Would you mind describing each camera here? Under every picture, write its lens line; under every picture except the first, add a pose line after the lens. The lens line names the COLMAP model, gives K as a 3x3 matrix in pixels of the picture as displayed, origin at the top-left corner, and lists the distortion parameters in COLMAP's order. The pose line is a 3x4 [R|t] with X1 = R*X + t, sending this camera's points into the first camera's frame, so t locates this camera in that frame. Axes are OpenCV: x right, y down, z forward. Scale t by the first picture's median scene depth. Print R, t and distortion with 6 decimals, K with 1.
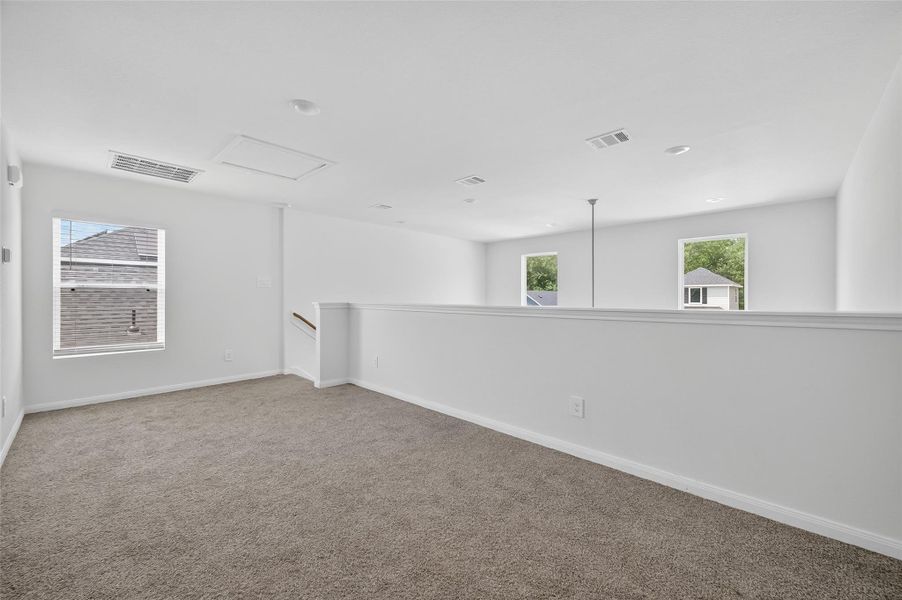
lens RADIAL K [[352.7, 0, 451.5], [0, 352.7, 295.9], [0, 0, 1]] dist [0.002880, -0.002092]
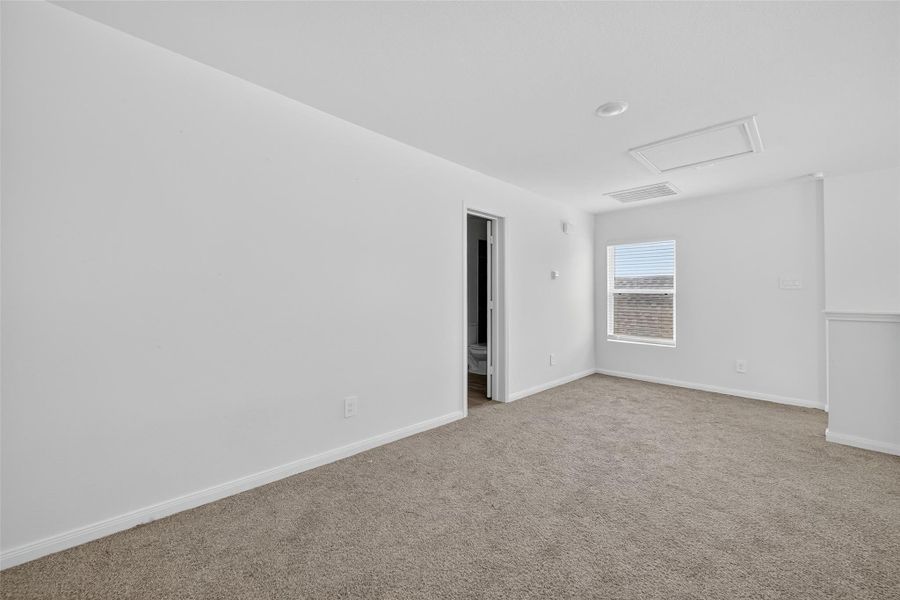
lens RADIAL K [[351.9, 0, 450.7], [0, 351.9, 297.1], [0, 0, 1]] dist [0.002880, -0.002092]
pose [[-0.038475, -0.000074, -0.999260, 0.410350], [-0.011869, 0.999929, 0.000383, 0.000818], [0.999189, 0.011875, -0.038473, 0.413371]]
